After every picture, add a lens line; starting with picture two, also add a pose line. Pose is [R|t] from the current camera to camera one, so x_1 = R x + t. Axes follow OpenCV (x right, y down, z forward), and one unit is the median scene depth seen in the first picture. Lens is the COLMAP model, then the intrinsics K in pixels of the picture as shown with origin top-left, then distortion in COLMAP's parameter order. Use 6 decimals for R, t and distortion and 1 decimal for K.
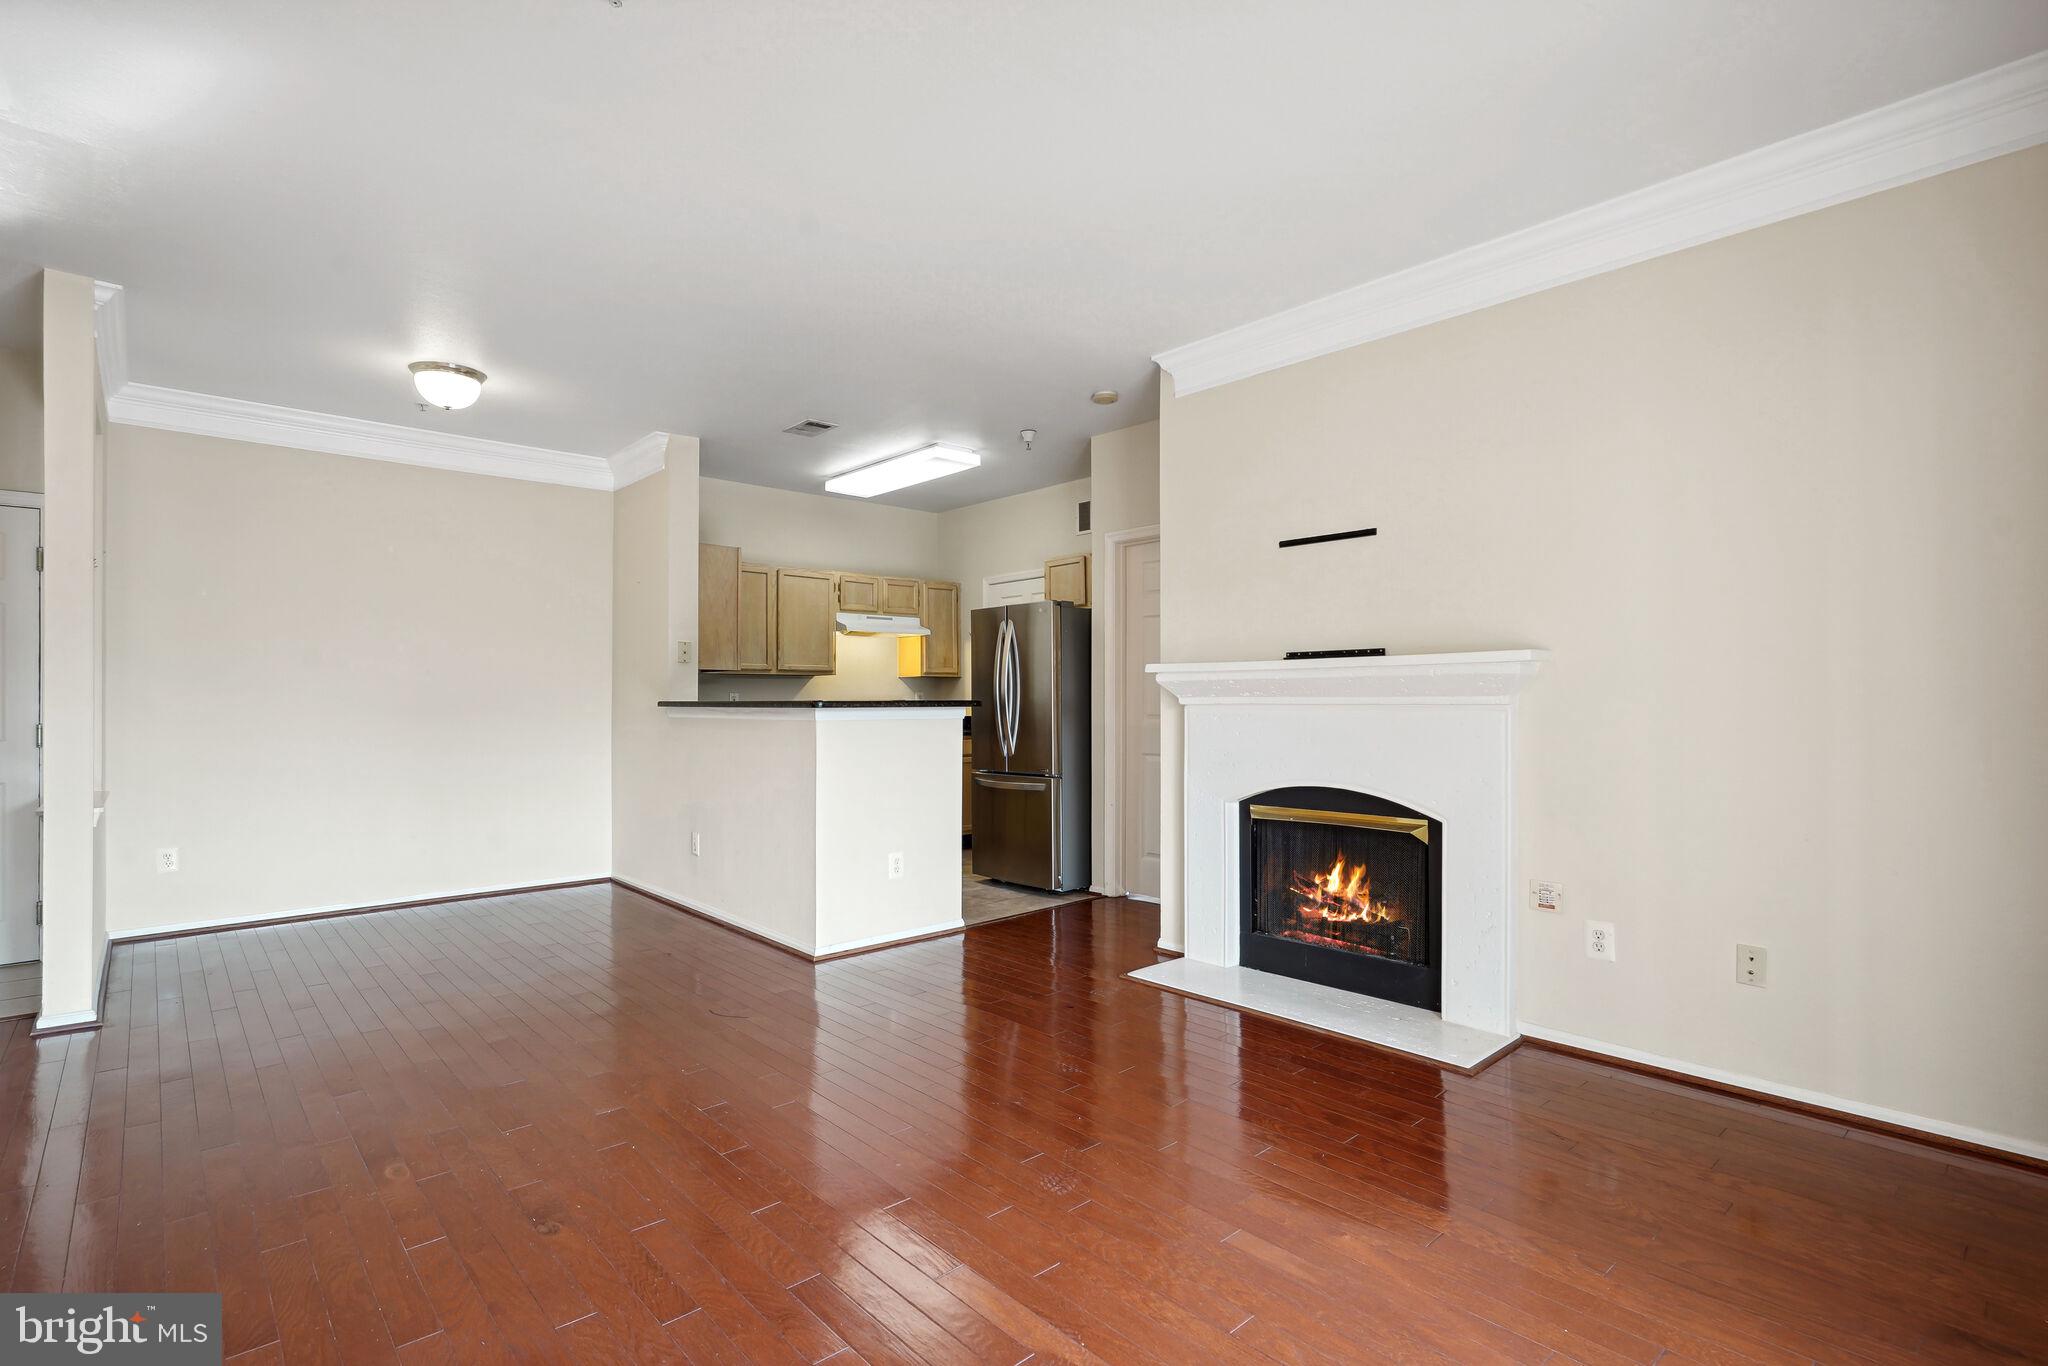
lens RADIAL K [[953.7, 0, 1023.9], [0, 953.7, 689.9], [0, 0, 1]] dist [-0.028822, 0.008231]
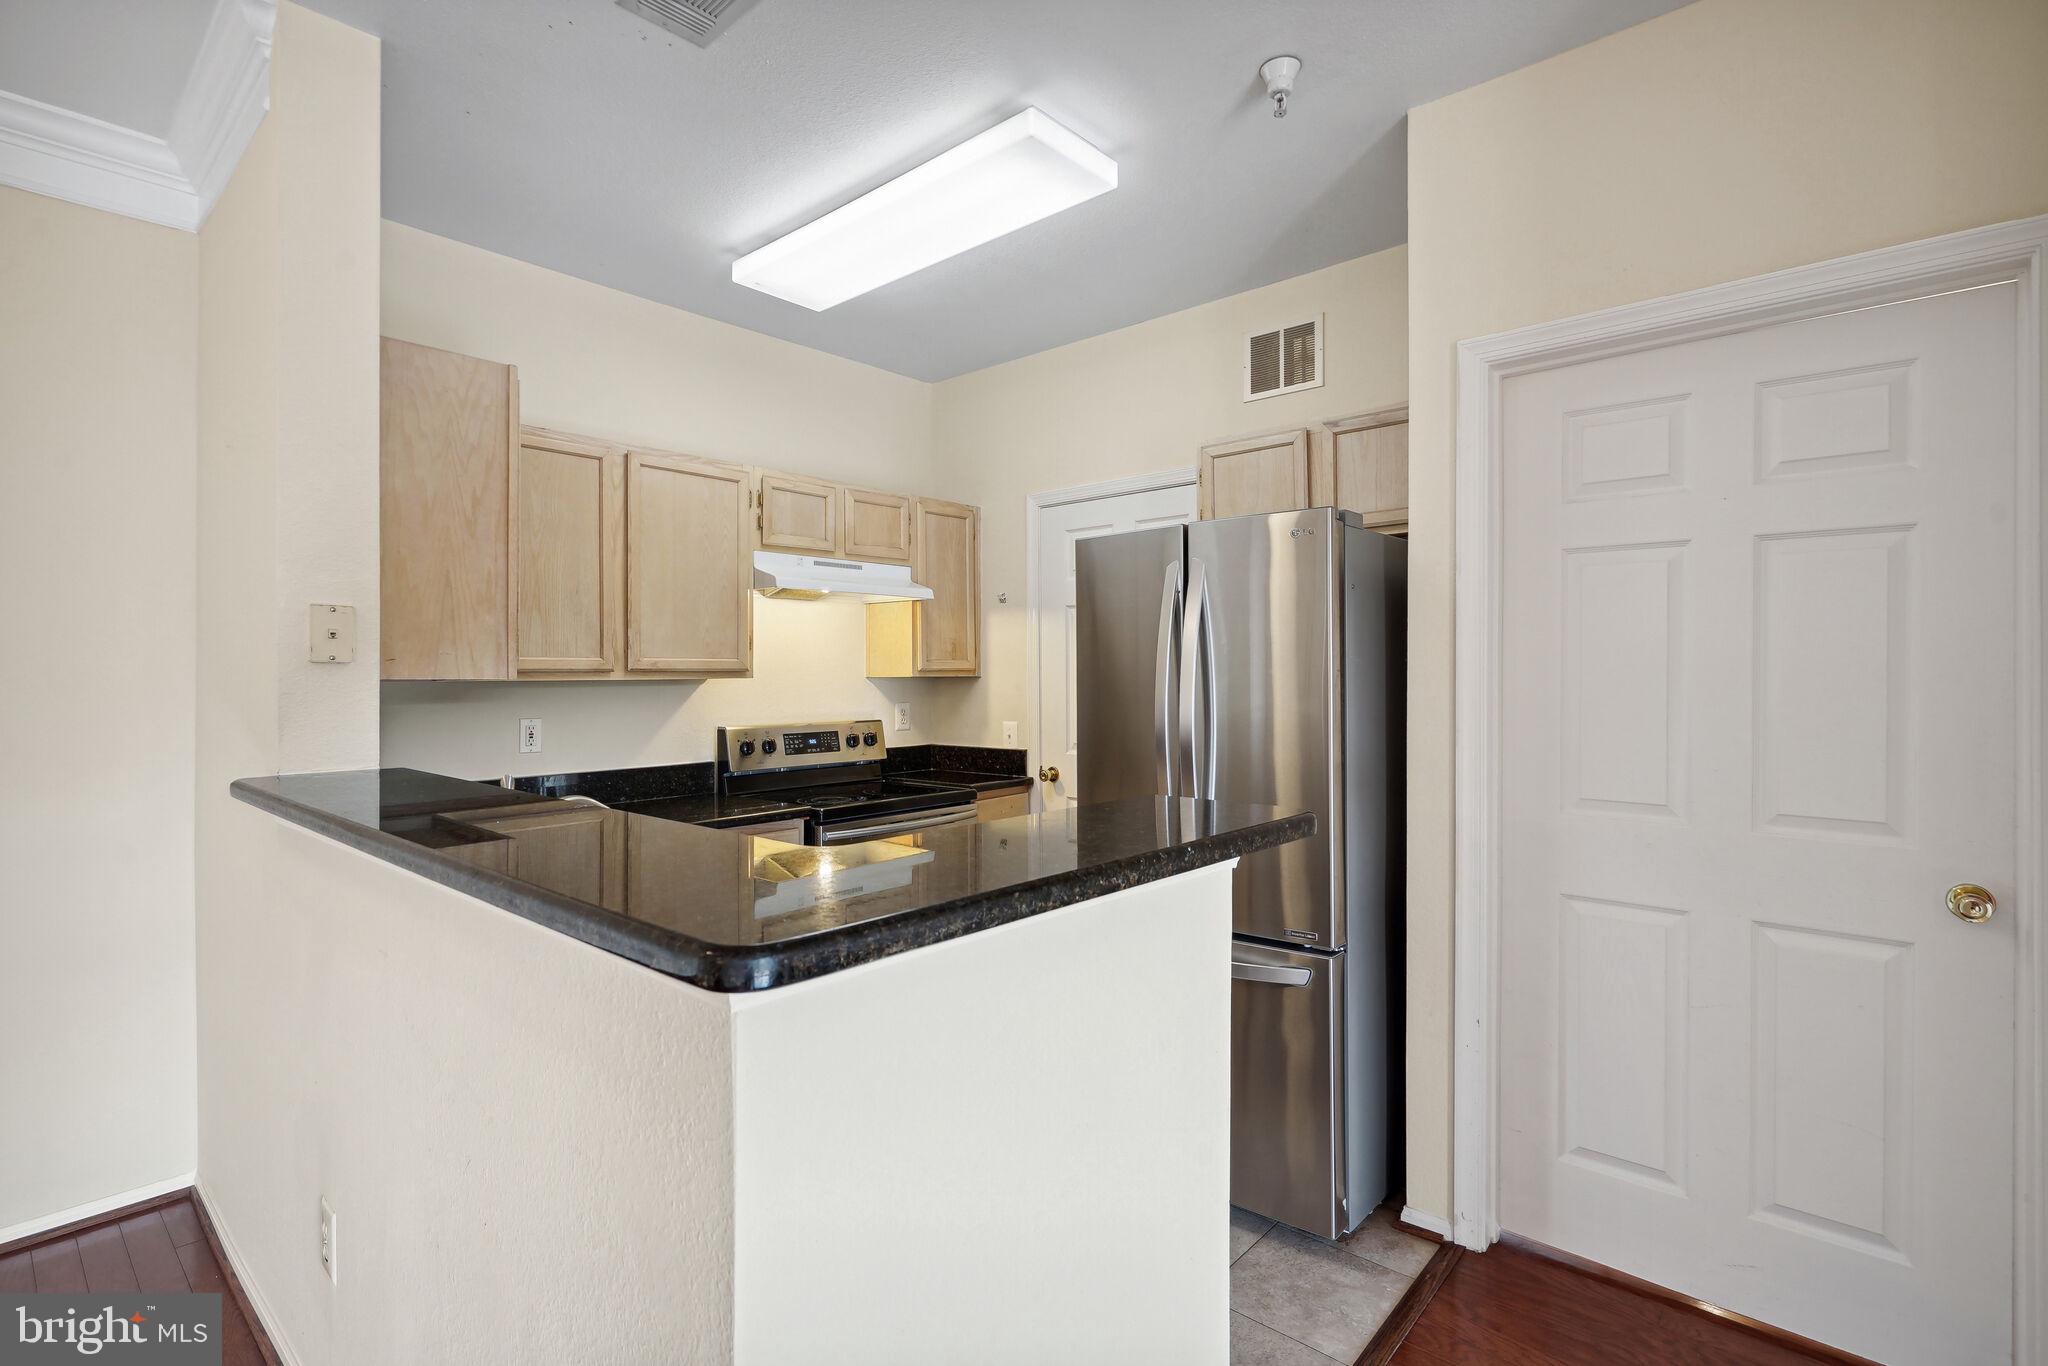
lens RADIAL K [[953.7, 0, 1024.8], [0, 953.7, 681.4], [0, 0, 1]] dist [-0.028822, 0.008231]
pose [[0.994478, 0.000550, 0.104940, -0.135242], [-0.002238, 0.999870, 0.015968, -0.027256], [-0.104917, -0.016115, 0.994350, 0.614255]]
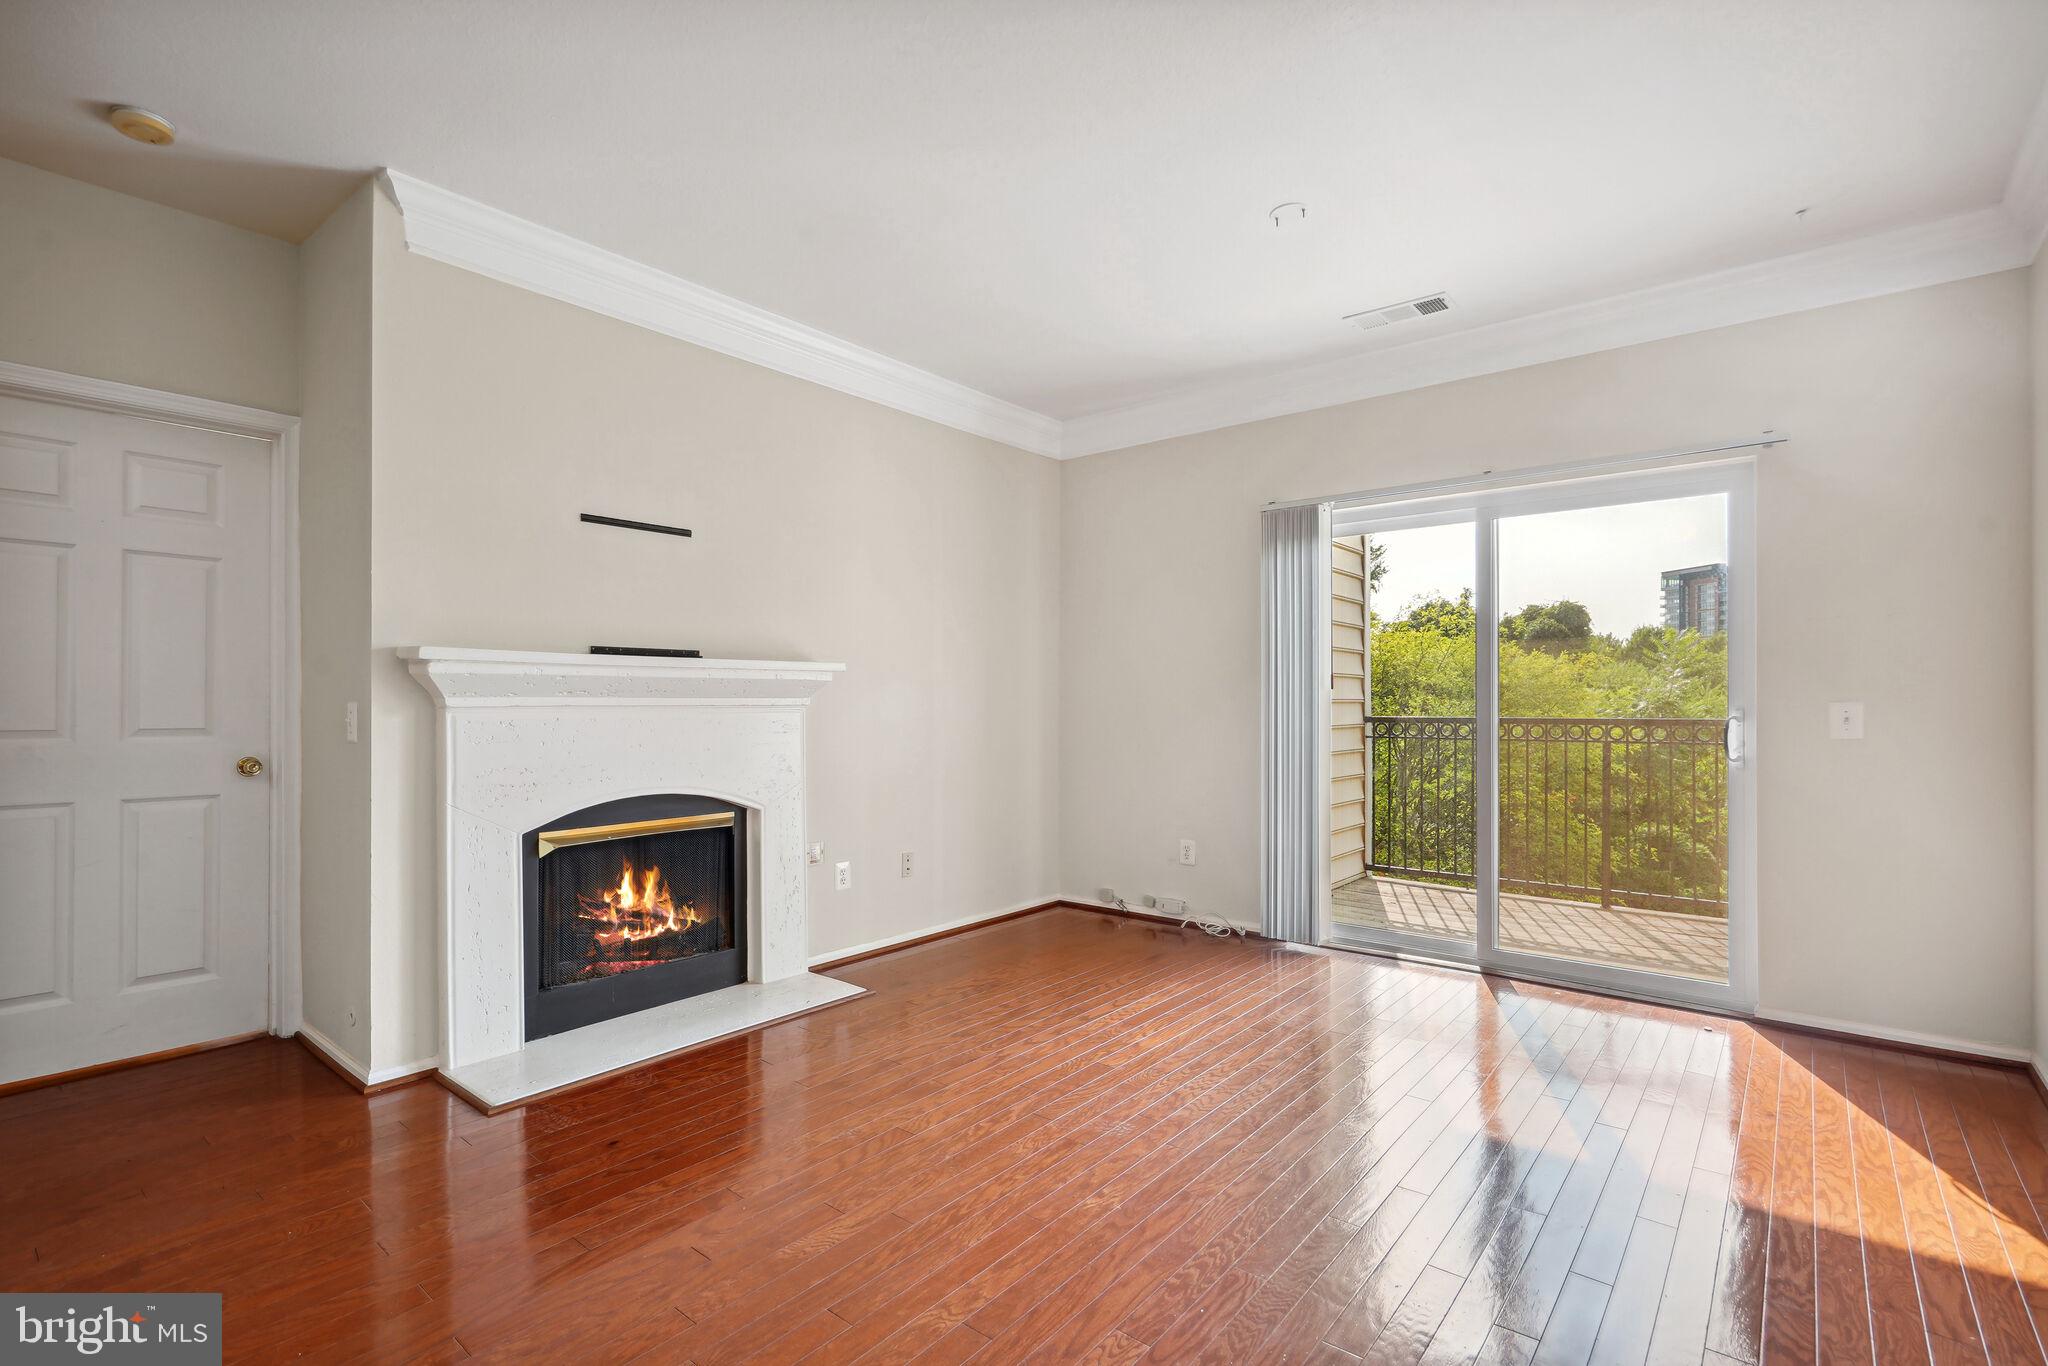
lens RADIAL K [[953.7, 0, 1023.1], [0, 953.7, 686.3], [0, 0, 1]] dist [-0.028822, 0.008231]
pose [[-0.145899, 0.012674, 0.989218, -0.425672], [-0.009752, 0.999851, -0.014248, 0.003861], [-0.989251, -0.011725, -0.145754, 0.503536]]
